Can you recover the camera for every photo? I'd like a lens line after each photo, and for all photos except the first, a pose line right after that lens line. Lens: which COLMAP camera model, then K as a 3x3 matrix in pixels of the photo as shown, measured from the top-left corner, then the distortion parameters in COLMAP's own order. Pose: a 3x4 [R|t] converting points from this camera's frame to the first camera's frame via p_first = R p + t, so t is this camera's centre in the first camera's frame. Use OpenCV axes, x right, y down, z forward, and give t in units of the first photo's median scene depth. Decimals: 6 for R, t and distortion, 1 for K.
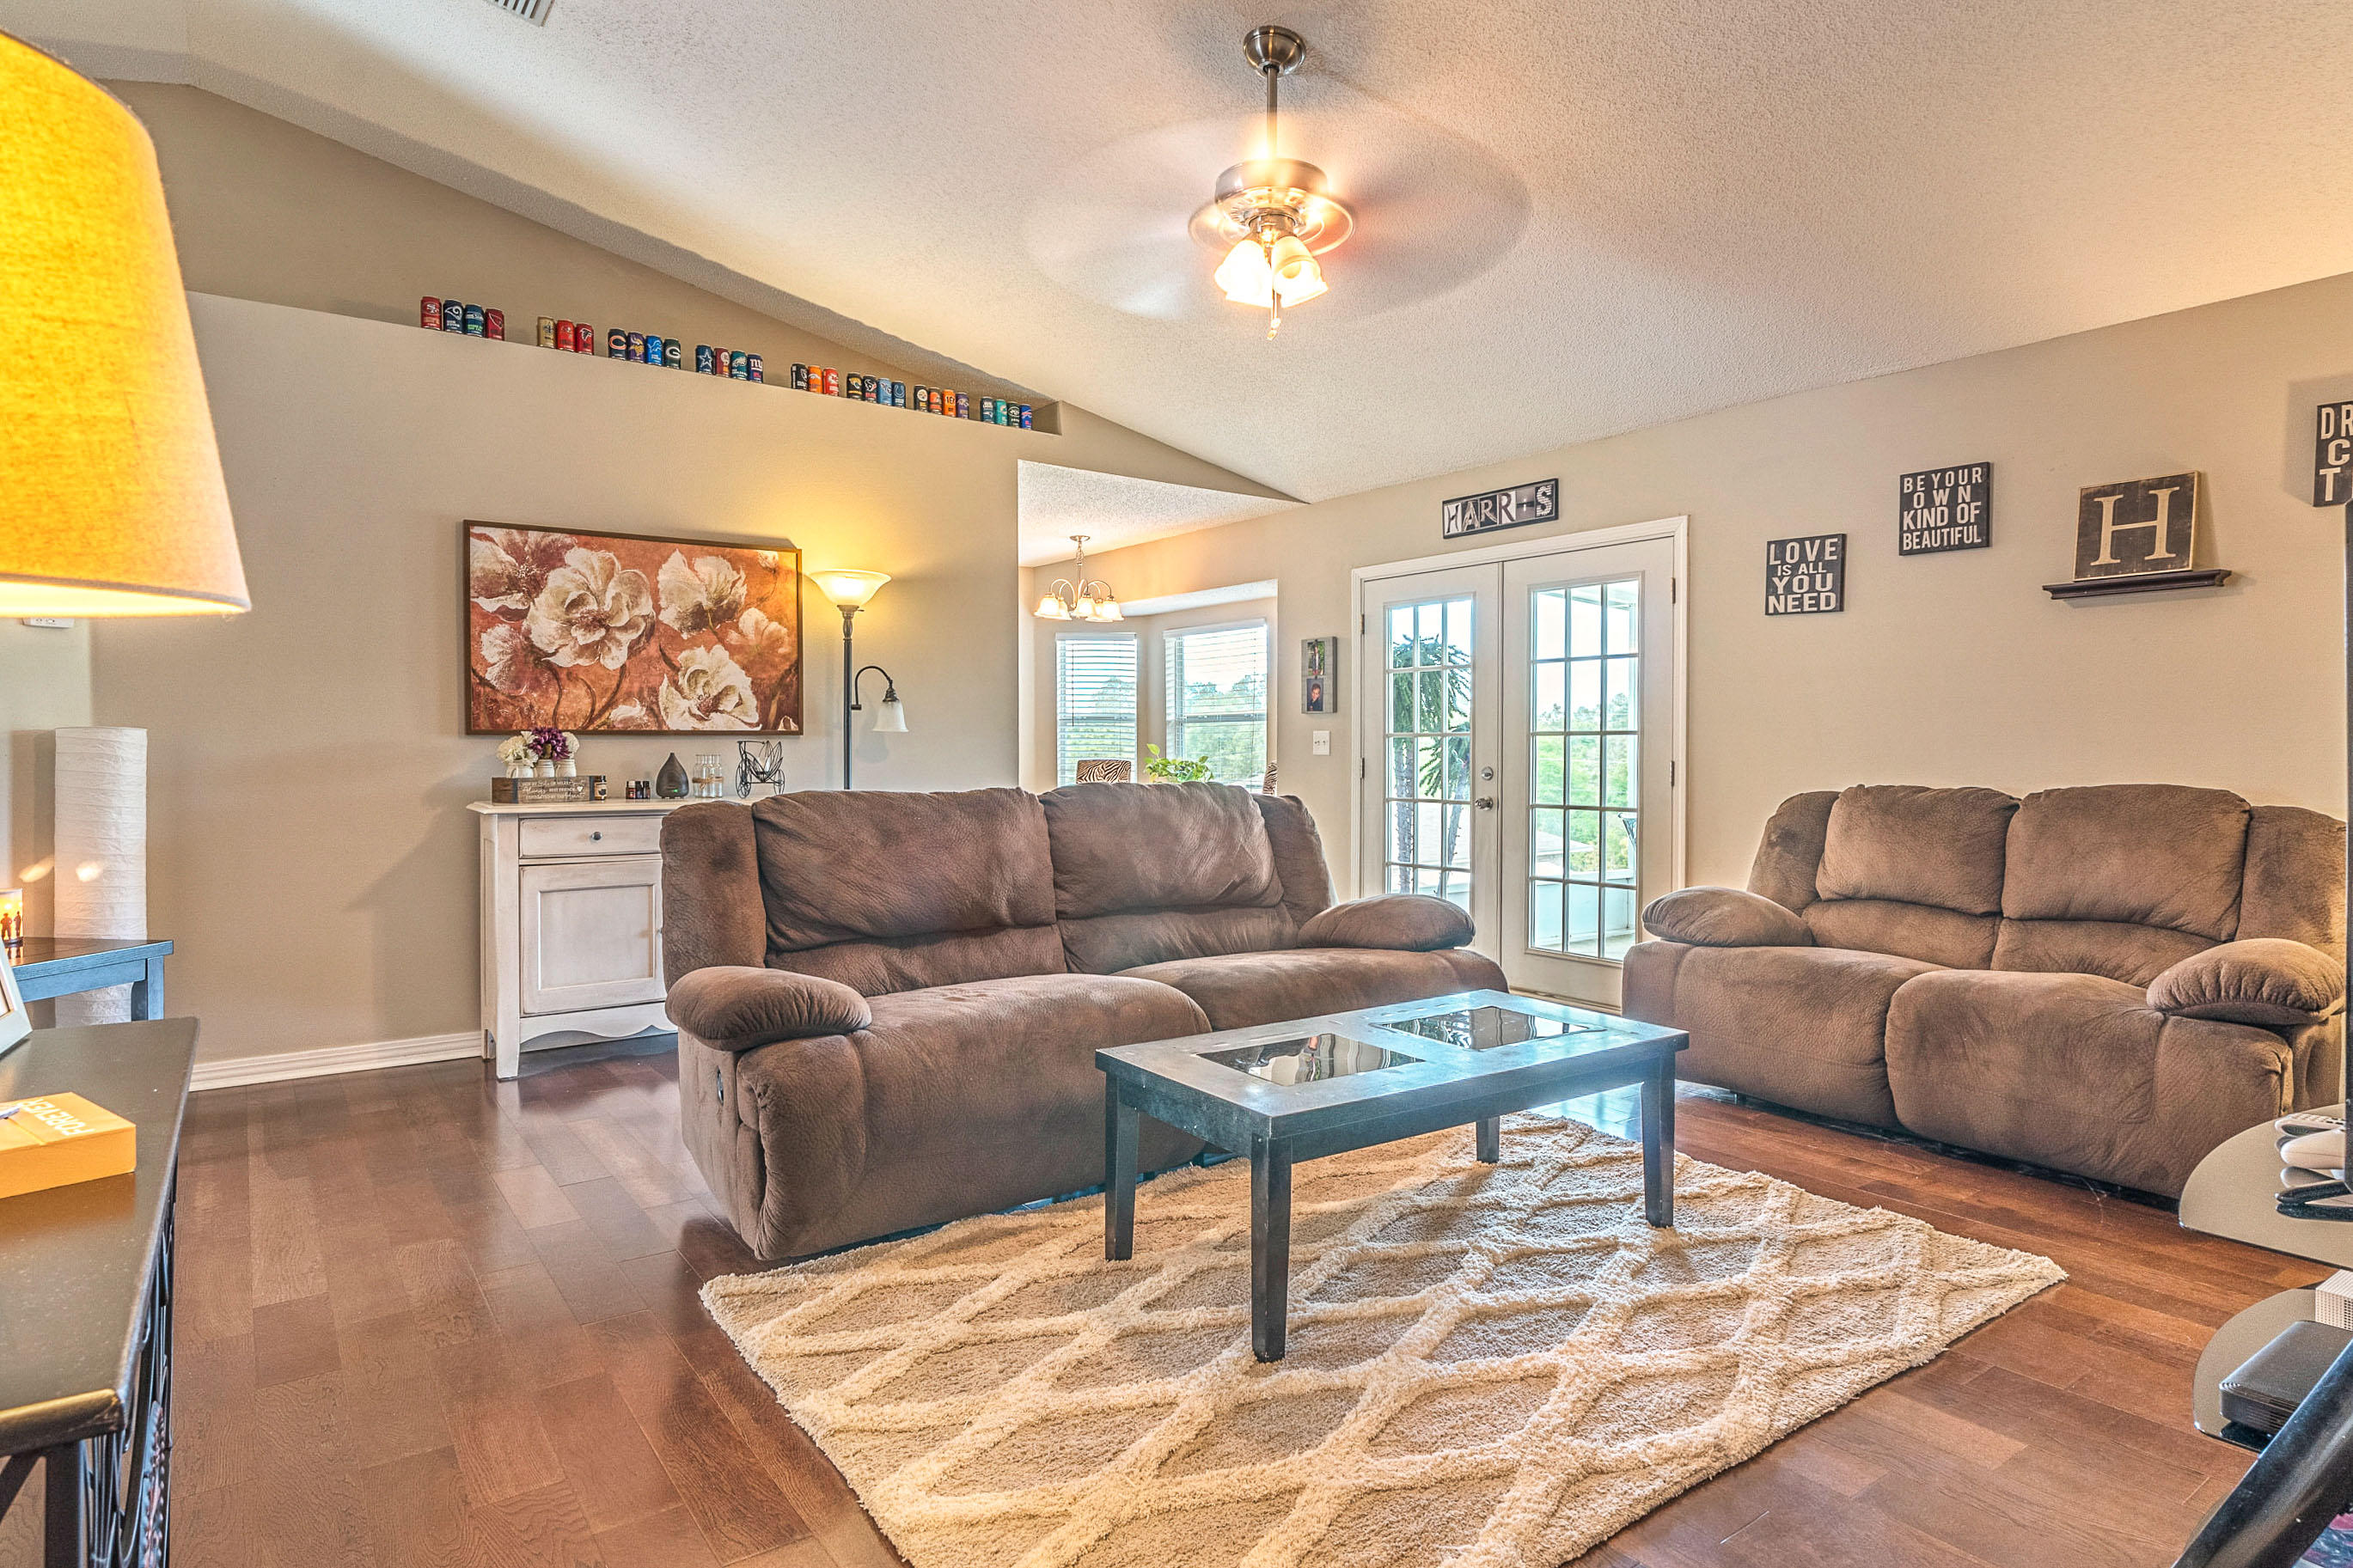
lens RADIAL K [[1265.9, 0, 1164.8], [0, 1265.9, 776.0], [0, 0, 1]] dist [-0.001673, -0.003787]
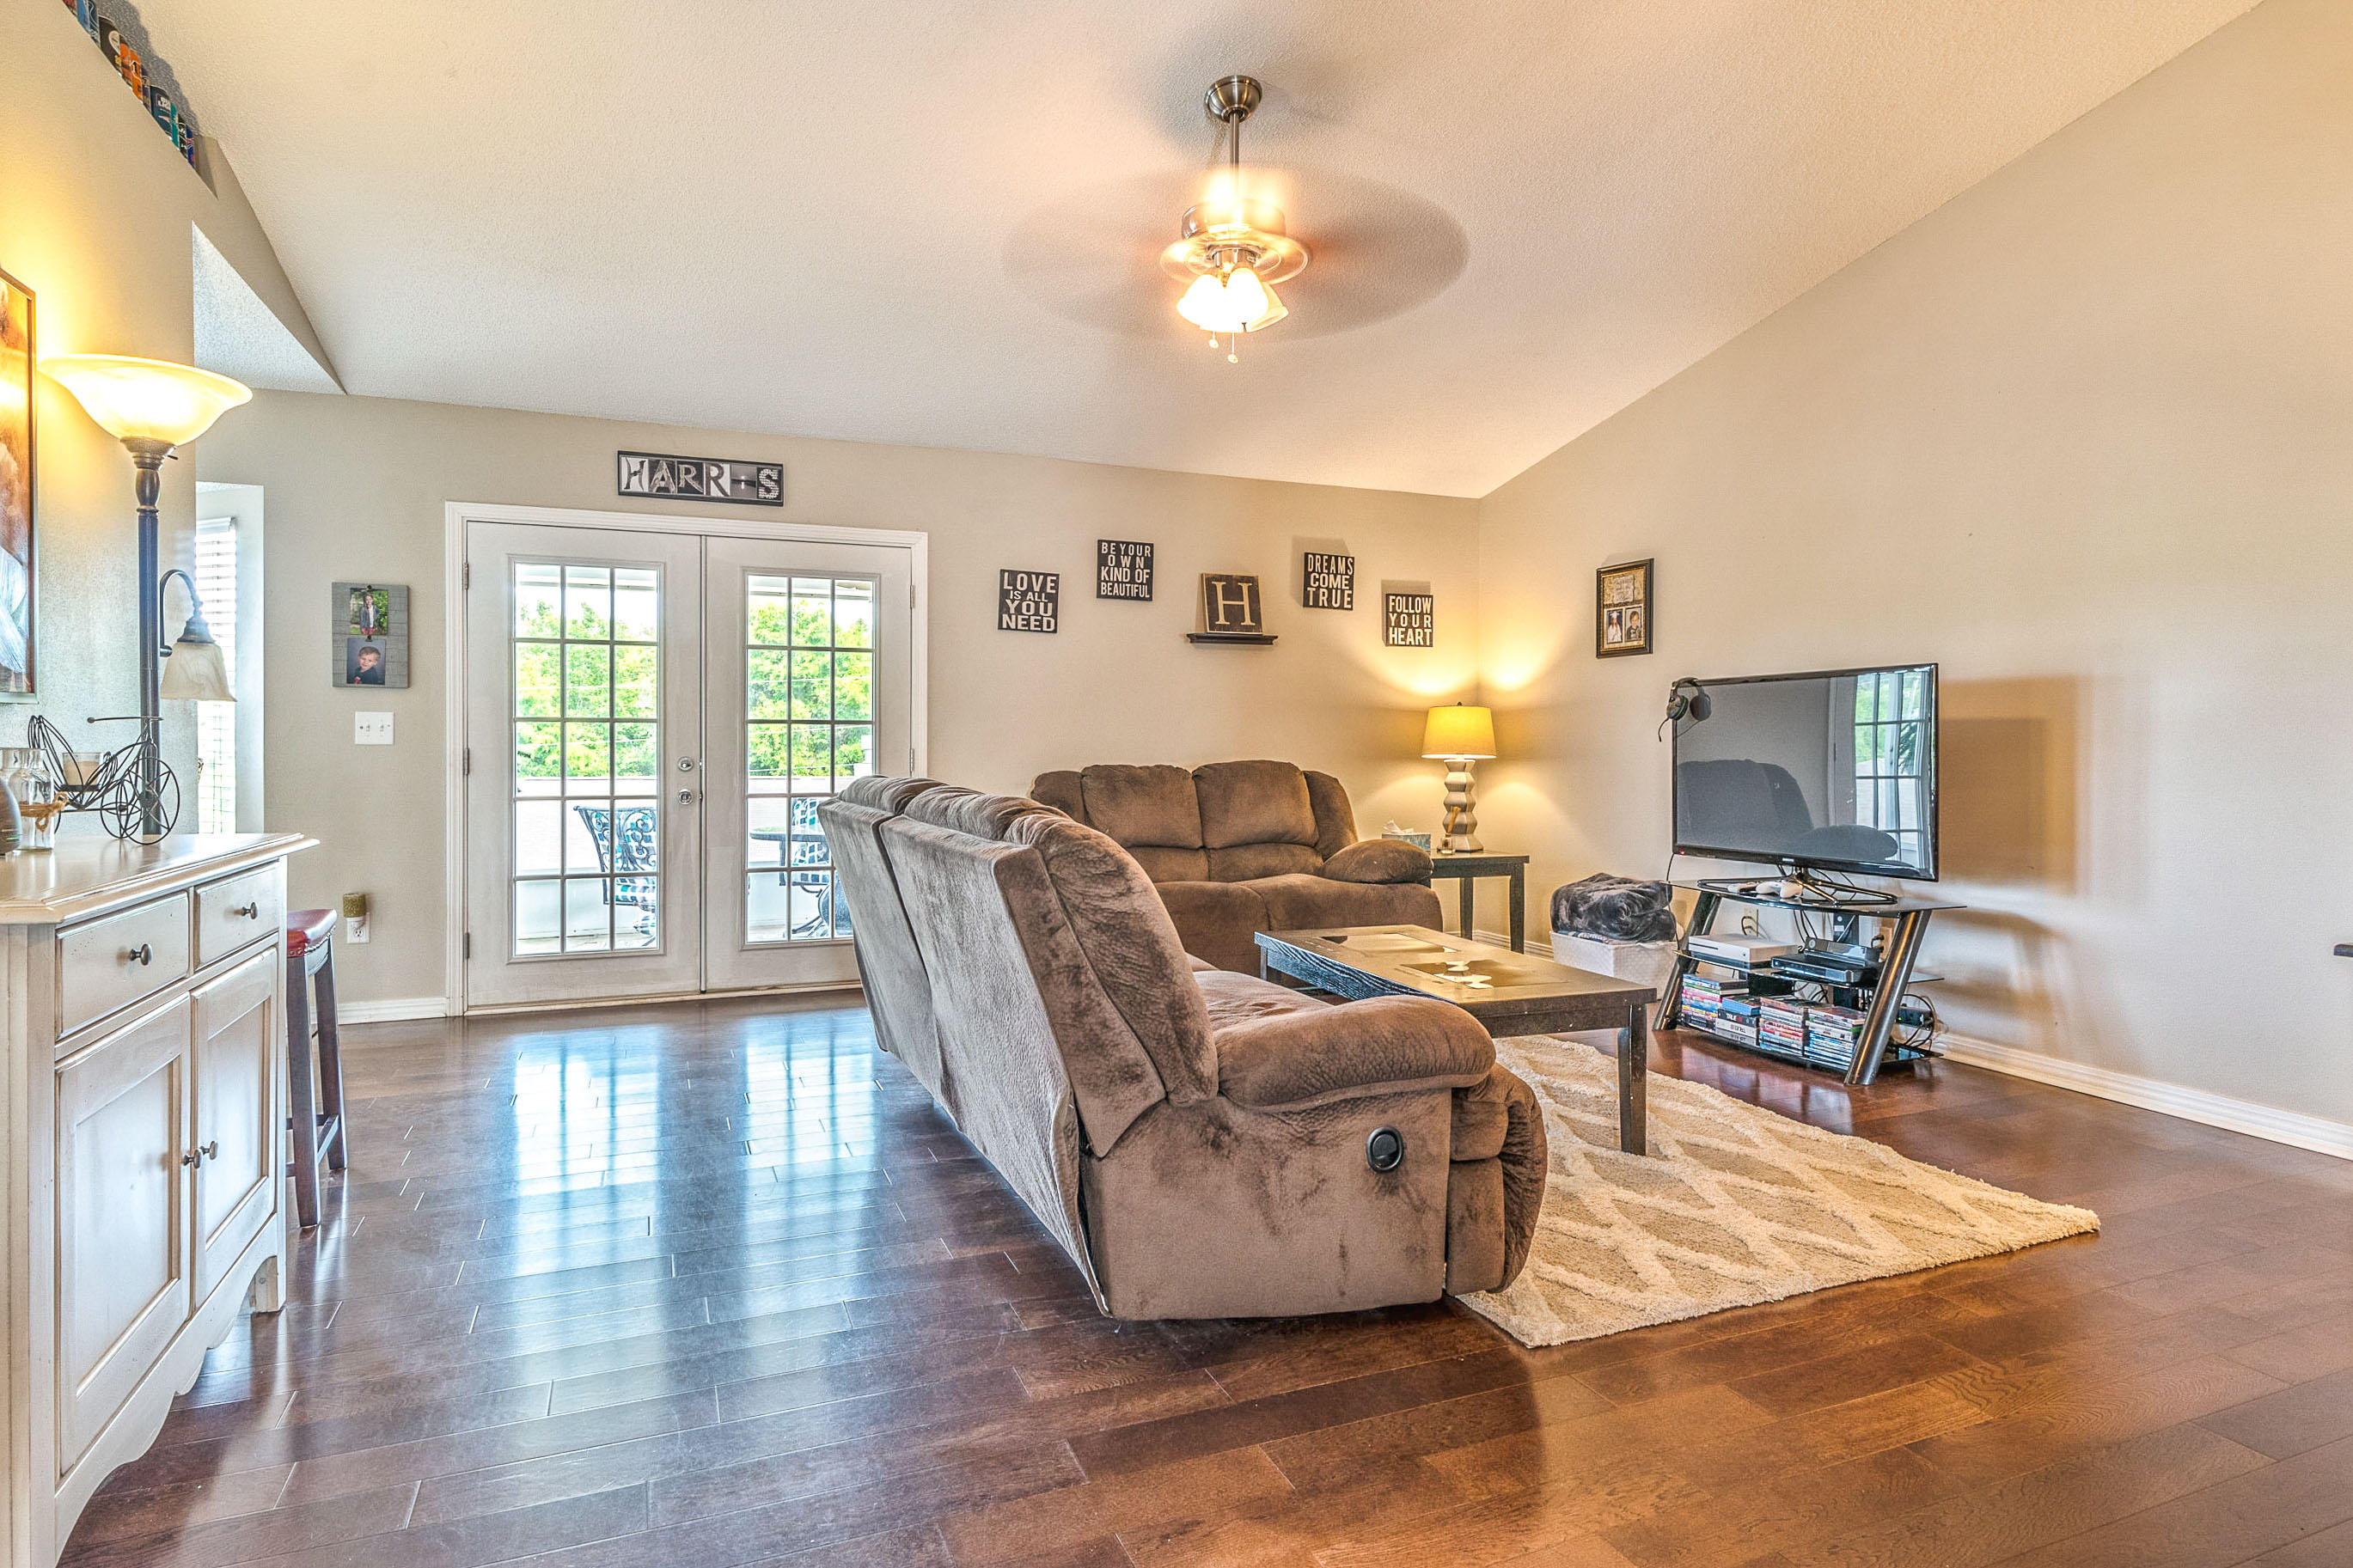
lens RADIAL K [[1265.9, 0, 1162.5], [0, 1265.9, 762.0], [0, 0, 1]] dist [-0.001673, -0.003787]
pose [[0.247890, -0.005451, 0.968773, -0.683318], [0.022273, 0.999752, -0.000074, 0.004378], [-0.968532, 0.021596, 0.247950, 0.560384]]
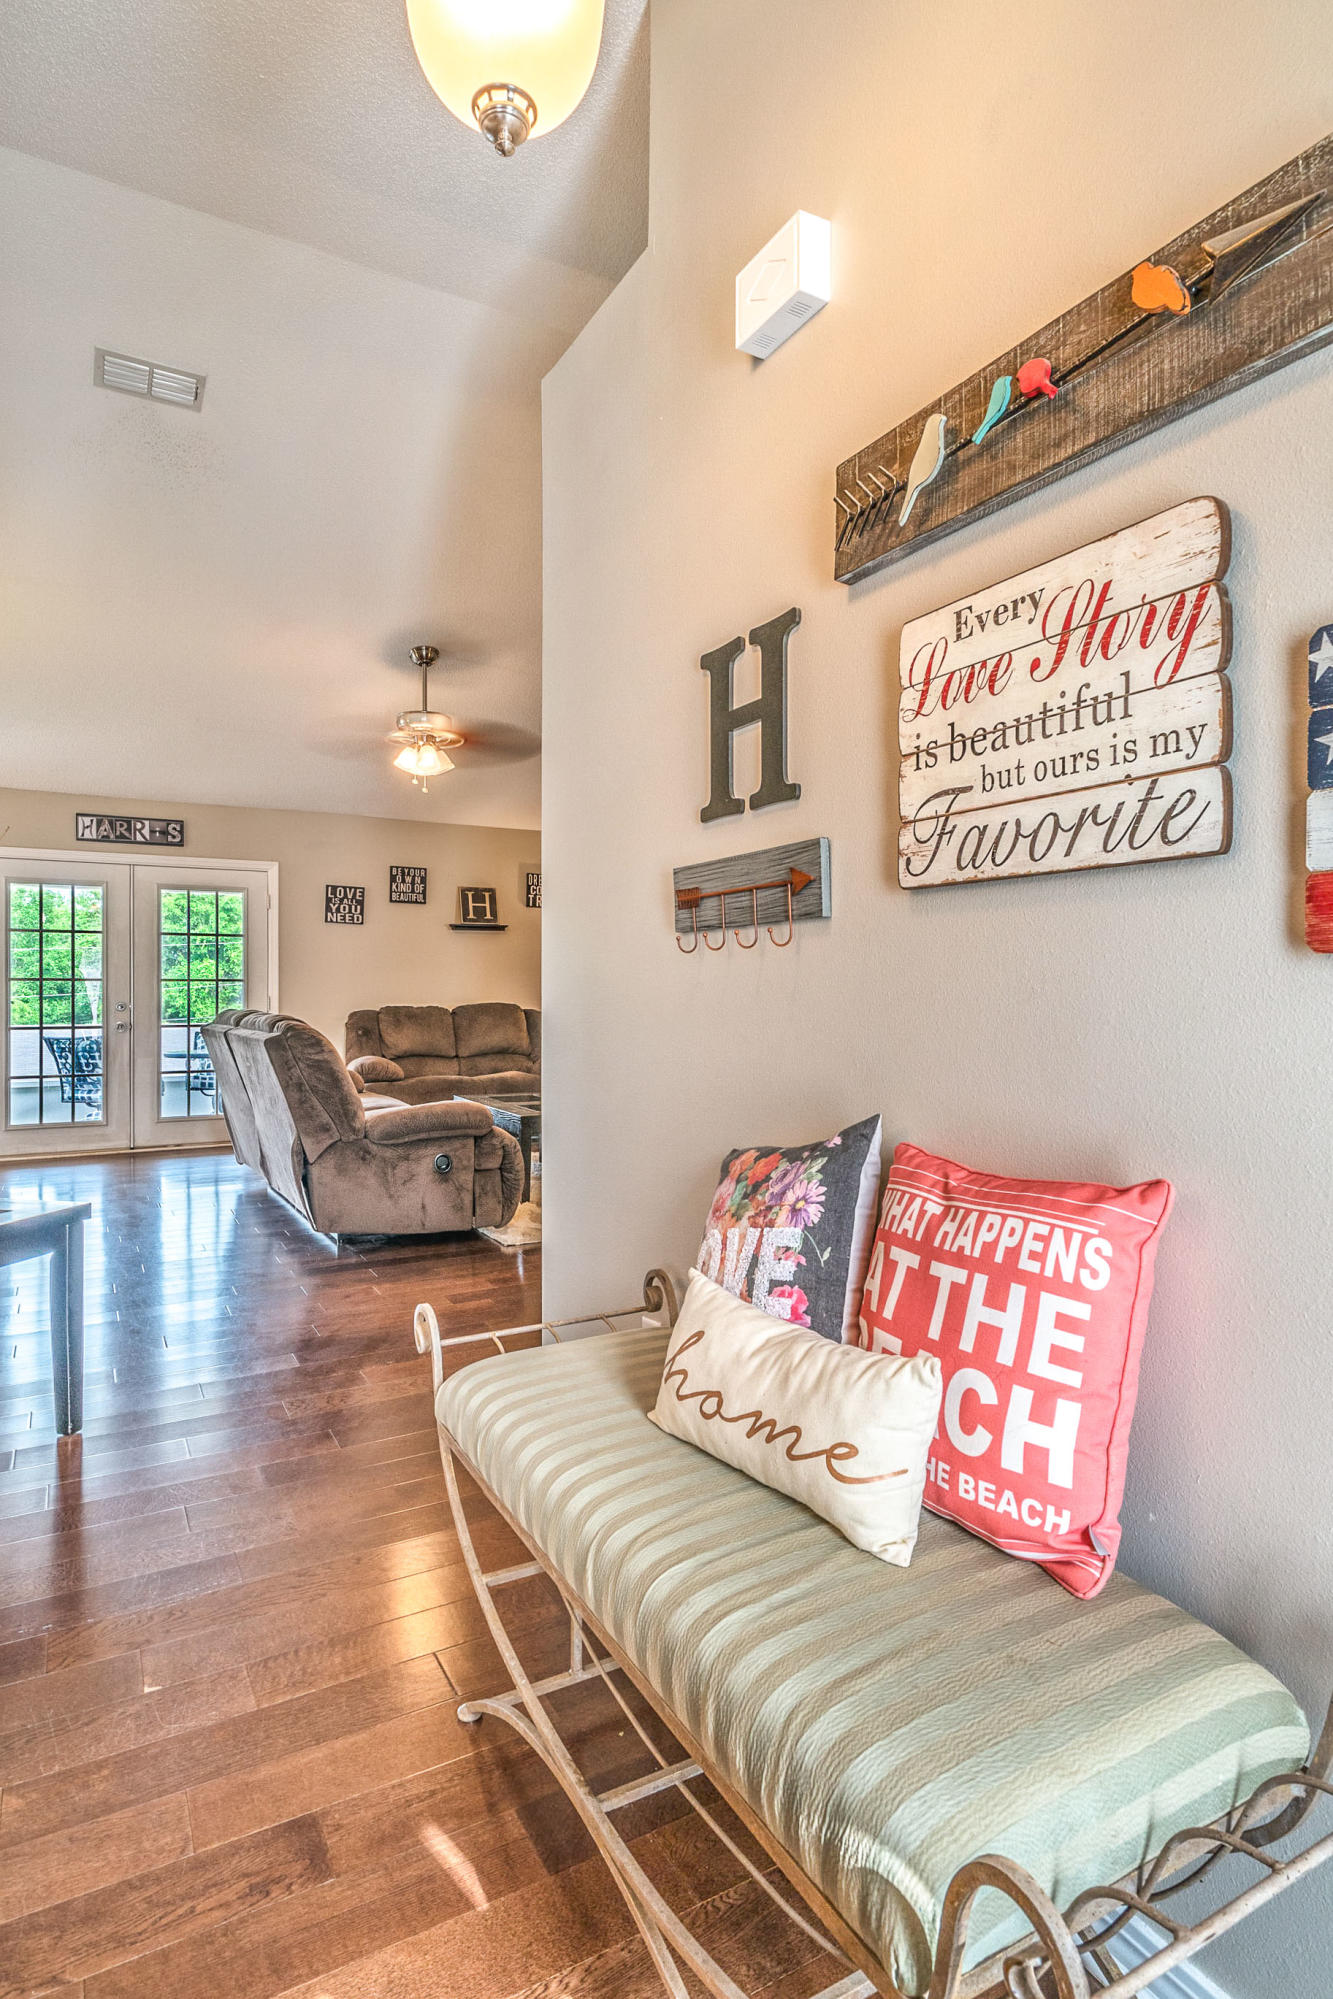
lens RADIAL K [[1075.5, 0, 676.2], [0, 1075.5, 996.5], [0, 0, 1]] dist [-0.001673, -0.003787]
pose [[0.125576, 0.006225, 0.992065, -1.134687], [0.029638, 0.999510, -0.010023, 0.021639], [-0.991641, 0.030662, 0.125330, 0.261322]]
